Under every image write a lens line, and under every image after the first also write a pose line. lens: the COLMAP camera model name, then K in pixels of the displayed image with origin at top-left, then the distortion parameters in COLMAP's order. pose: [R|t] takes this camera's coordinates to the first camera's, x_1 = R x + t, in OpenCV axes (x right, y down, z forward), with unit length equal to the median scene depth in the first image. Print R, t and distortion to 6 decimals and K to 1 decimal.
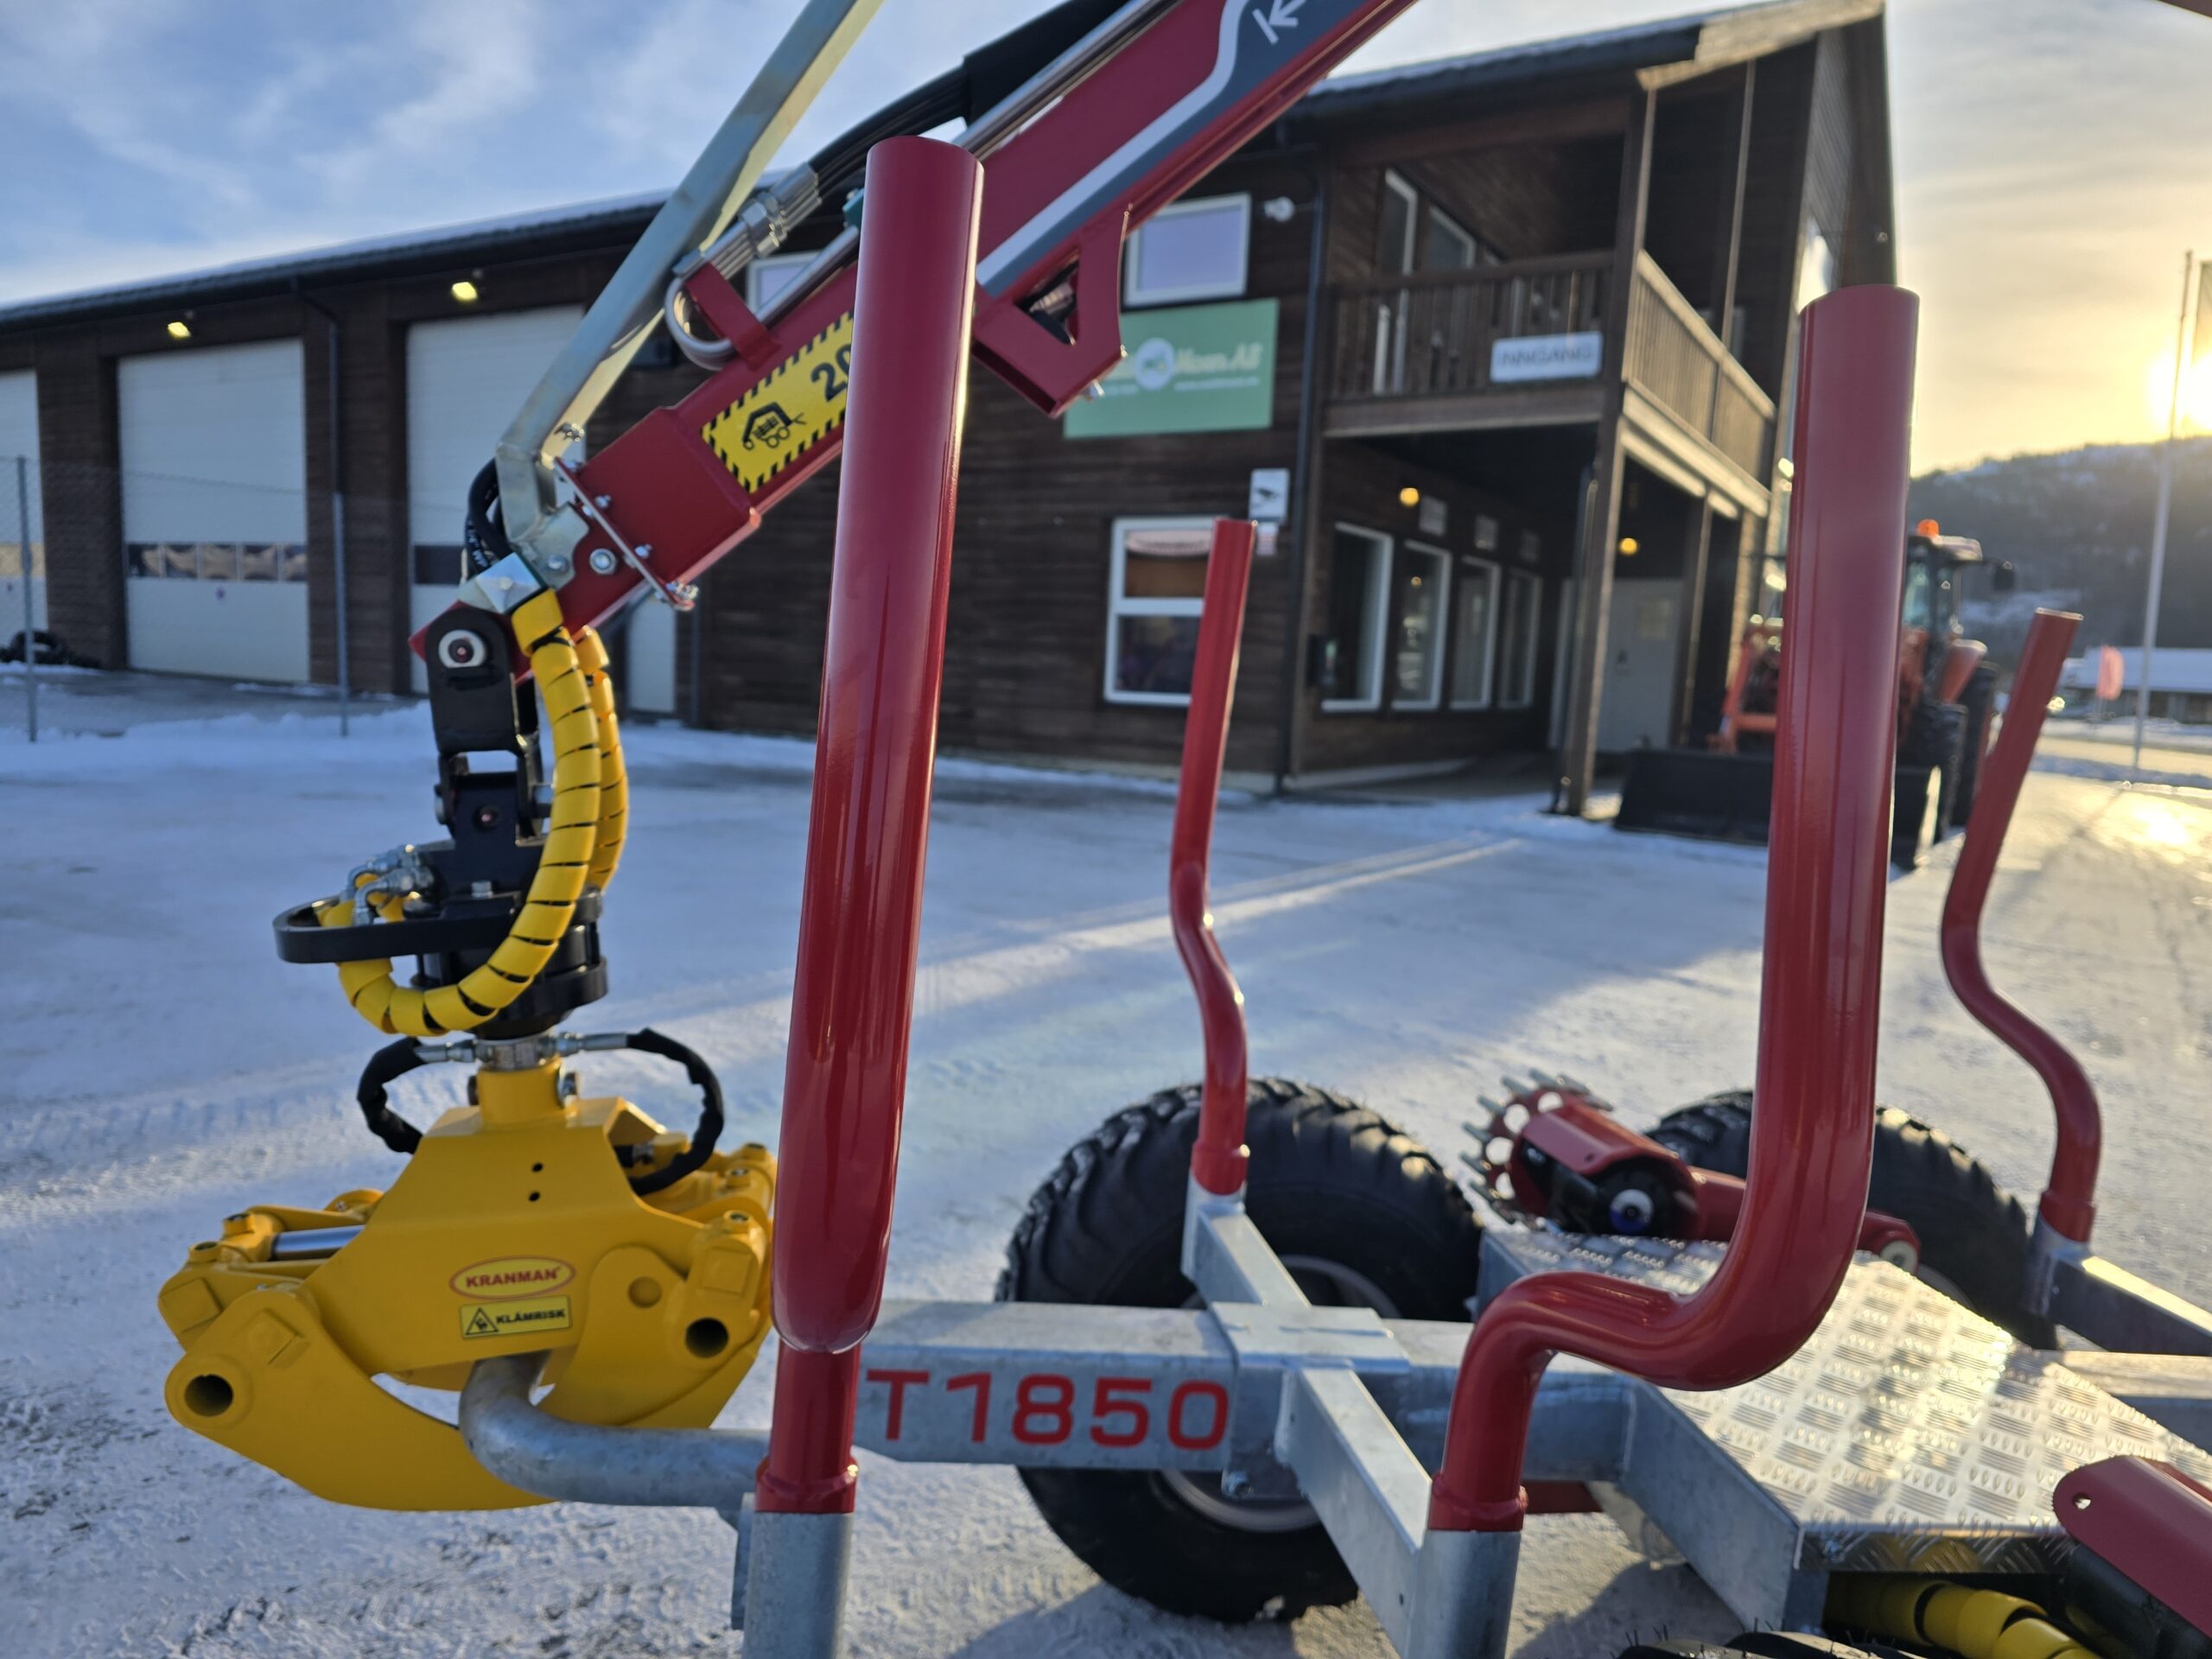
lens RADIAL K [[1495.6, 0, 1087.3], [0, 1495.6, 852.8], [0, 0, 1]] dist [0.047744, -0.047323]
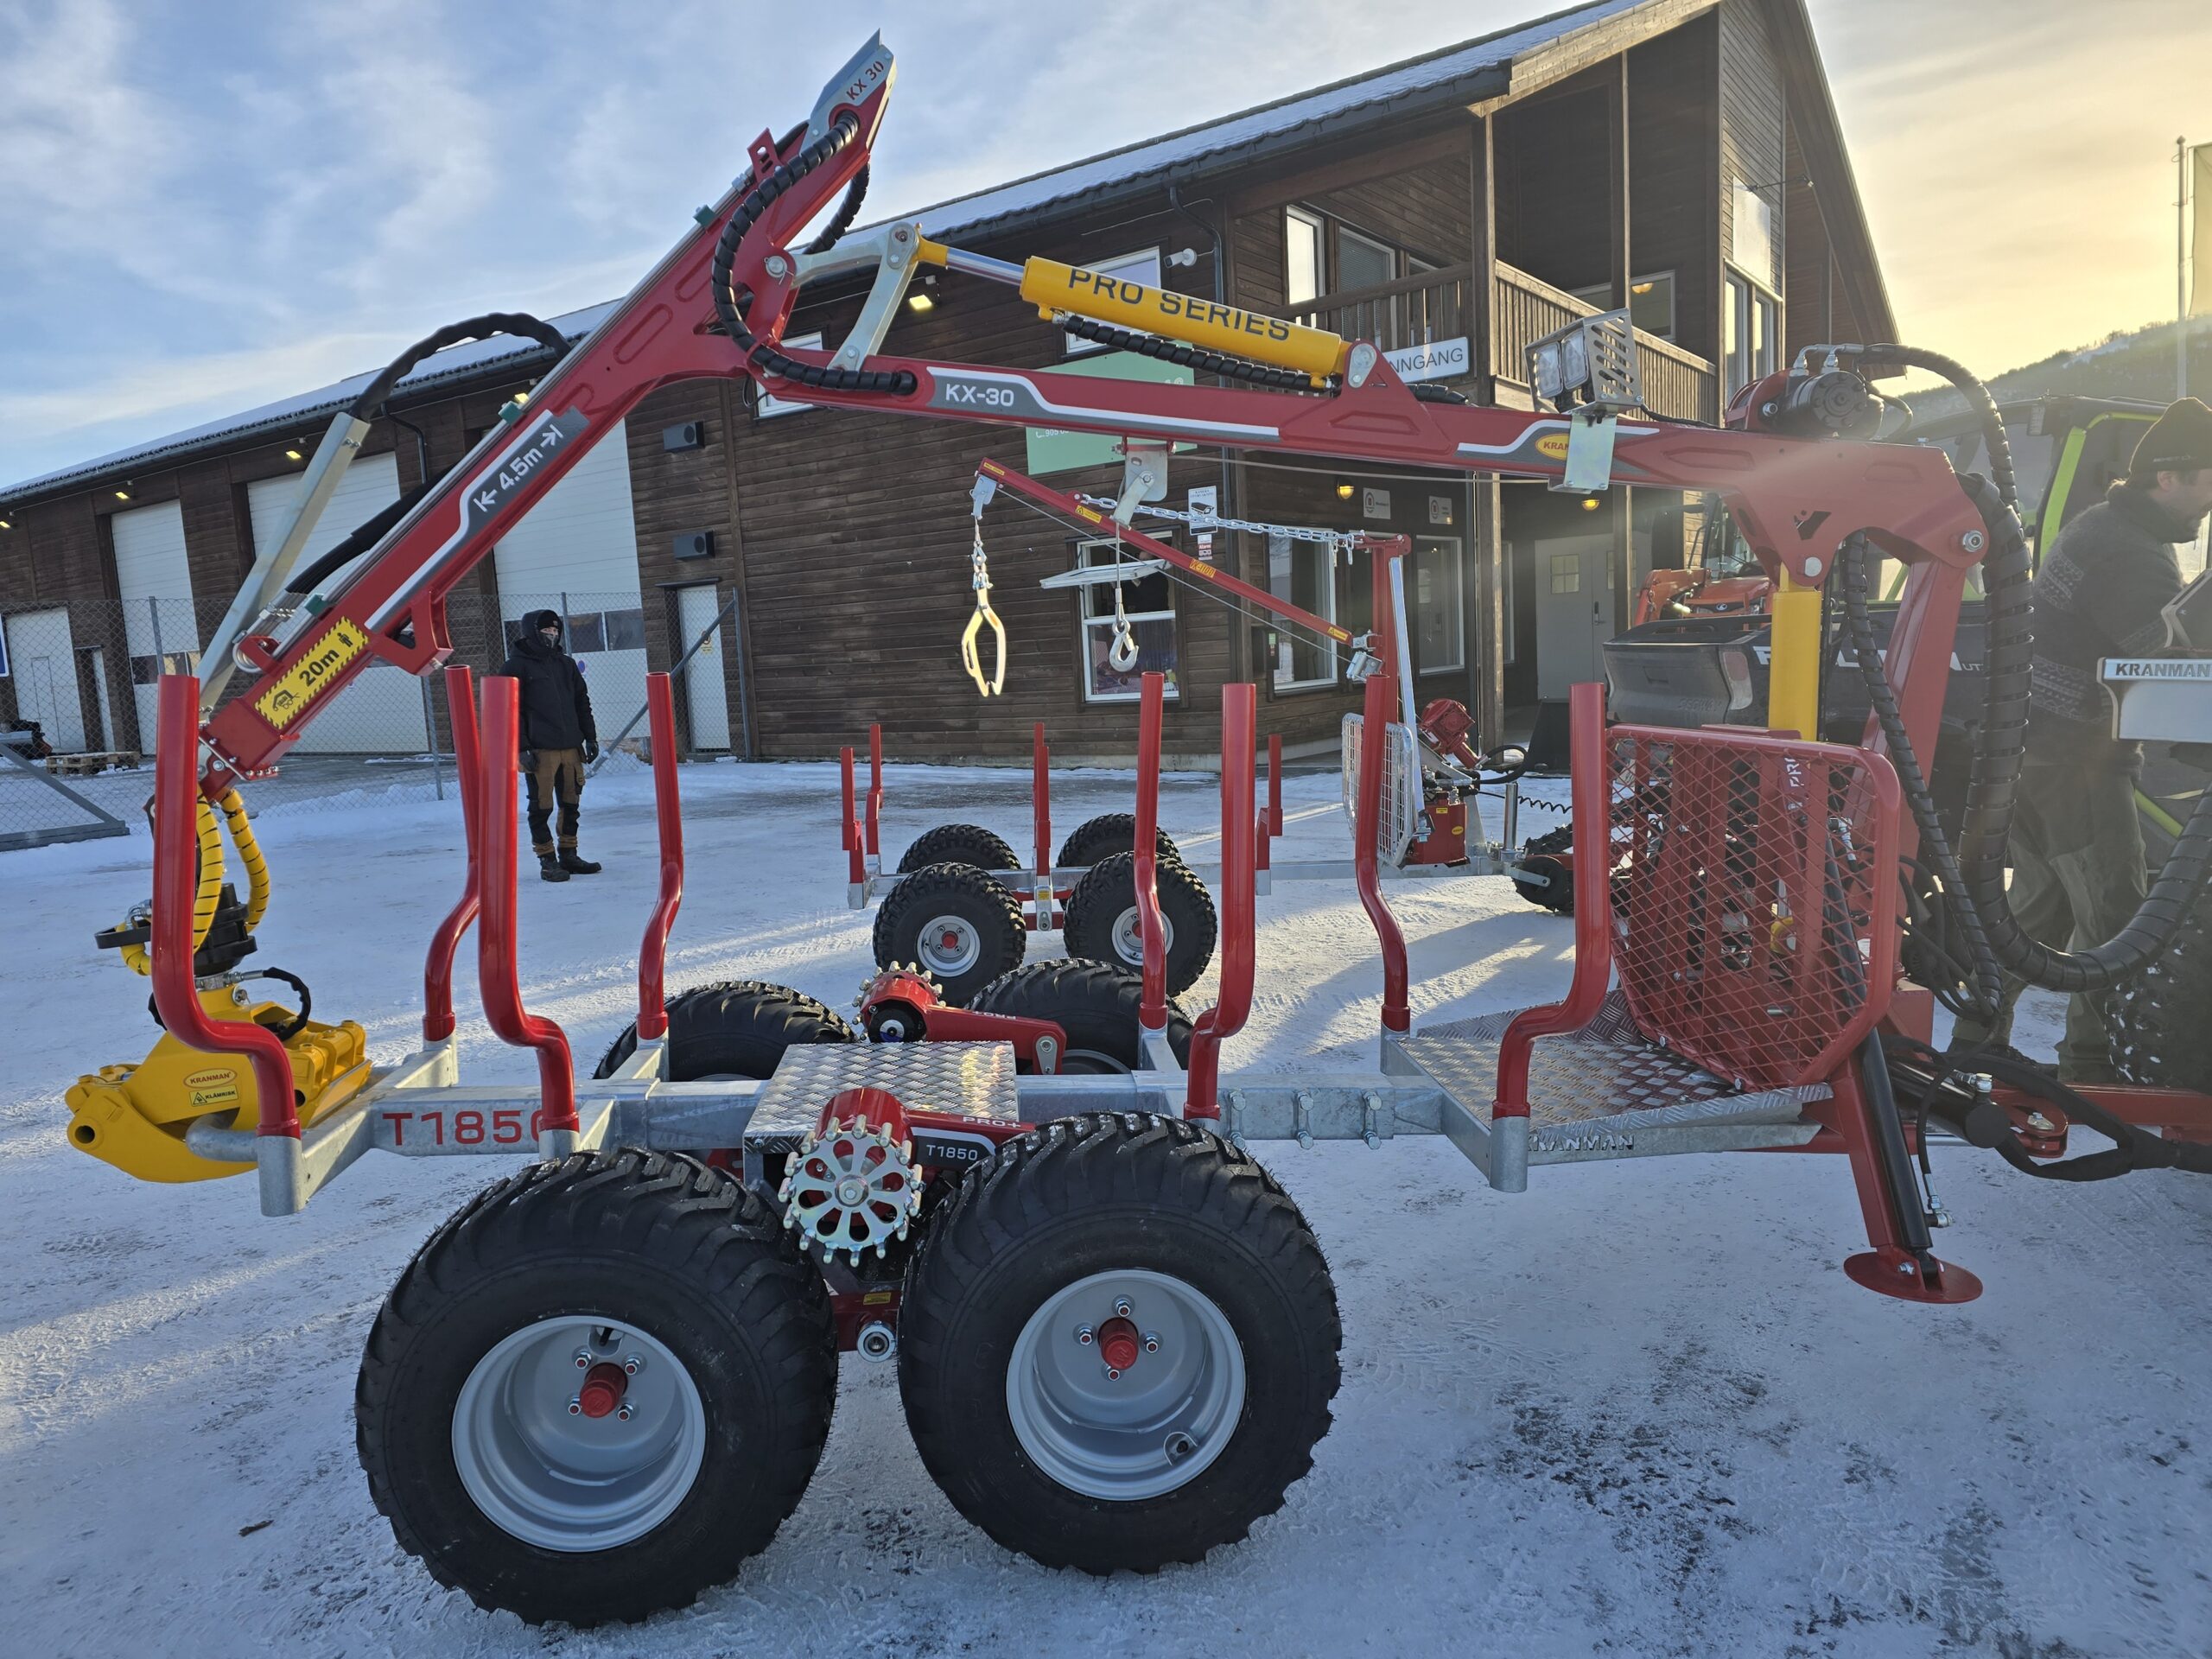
lens RADIAL K [[1468.7, 0, 1079.5], [0, 1468.7, 813.4], [0, 0, 1]] dist [0.083382, -0.073636]
pose [[0.991223, -0.094105, -0.092848, 0.113201], [0.092488, 0.995480, -0.021573, 0.004941], [0.094458, 0.012796, 0.995447, -0.110613]]
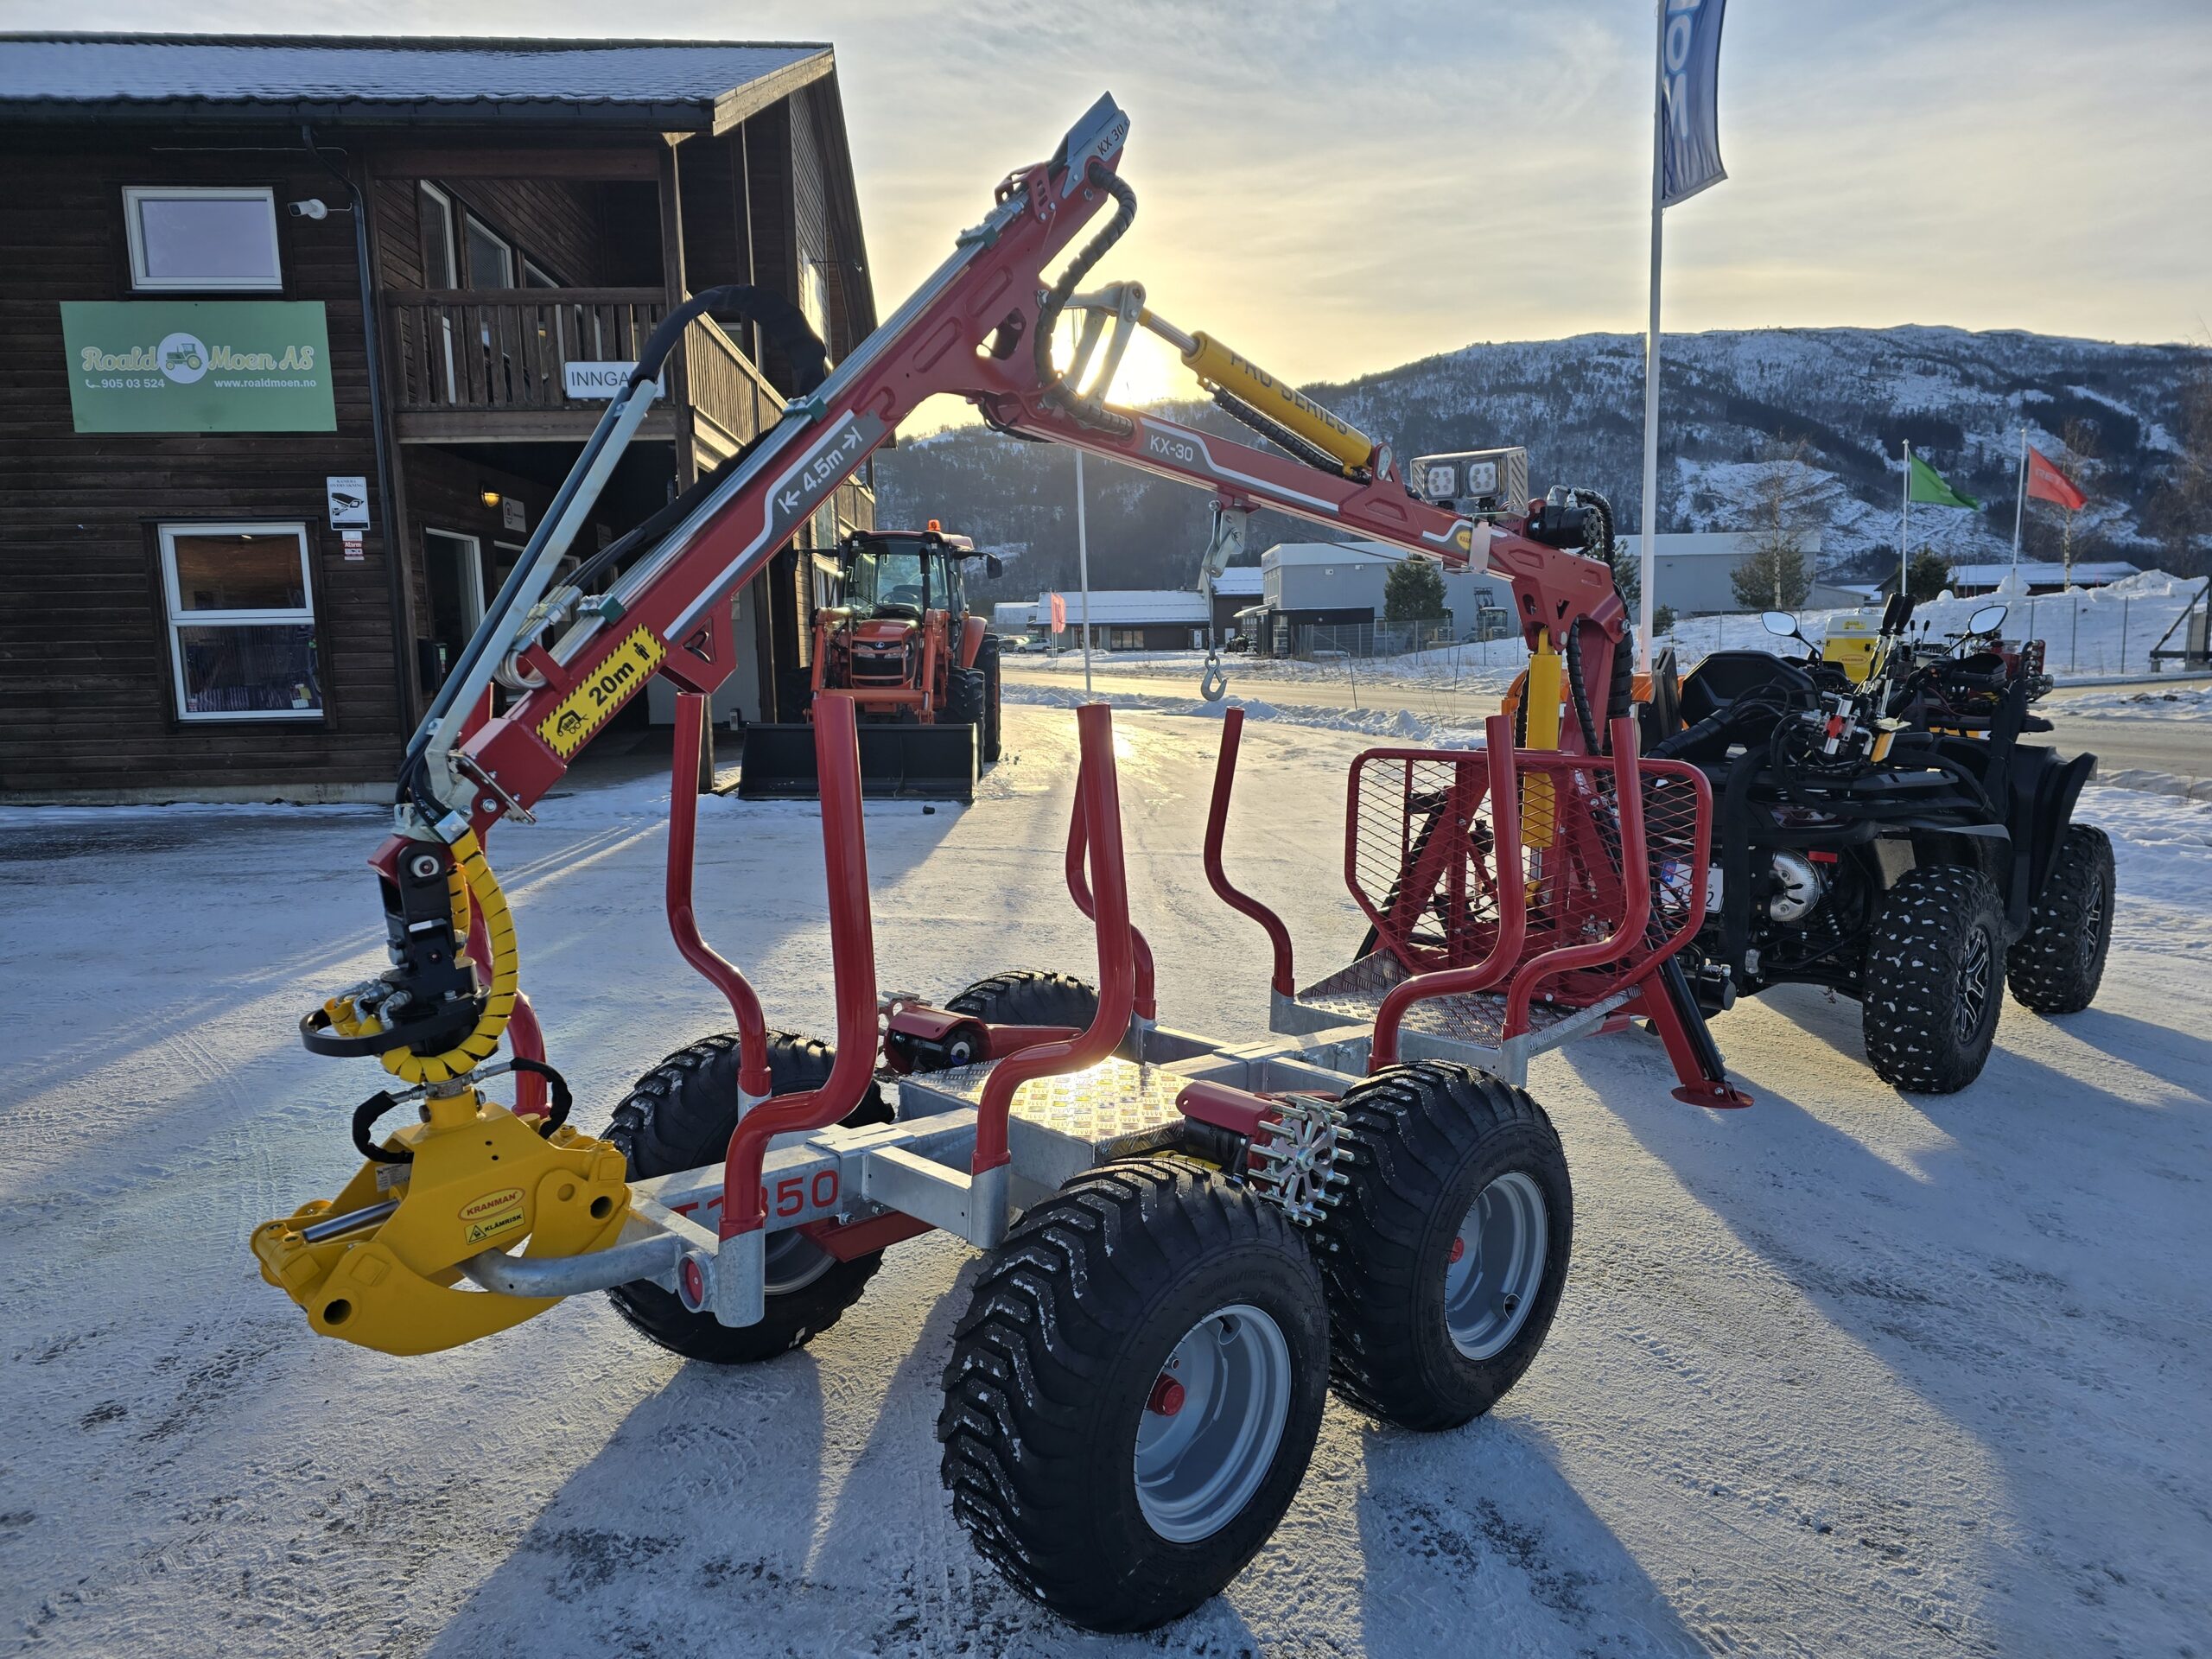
lens RADIAL K [[1477.9, 0, 1103.3], [0, 1477.9, 849.3], [0, 0, 1]] dist [0.064867, -0.052599]
pose [[0.810069, -0.143717, 0.568449, -0.071213], [0.128322, 0.989447, 0.067290, -0.015783], [-0.572121, 0.018435, 0.819962, -0.085675]]
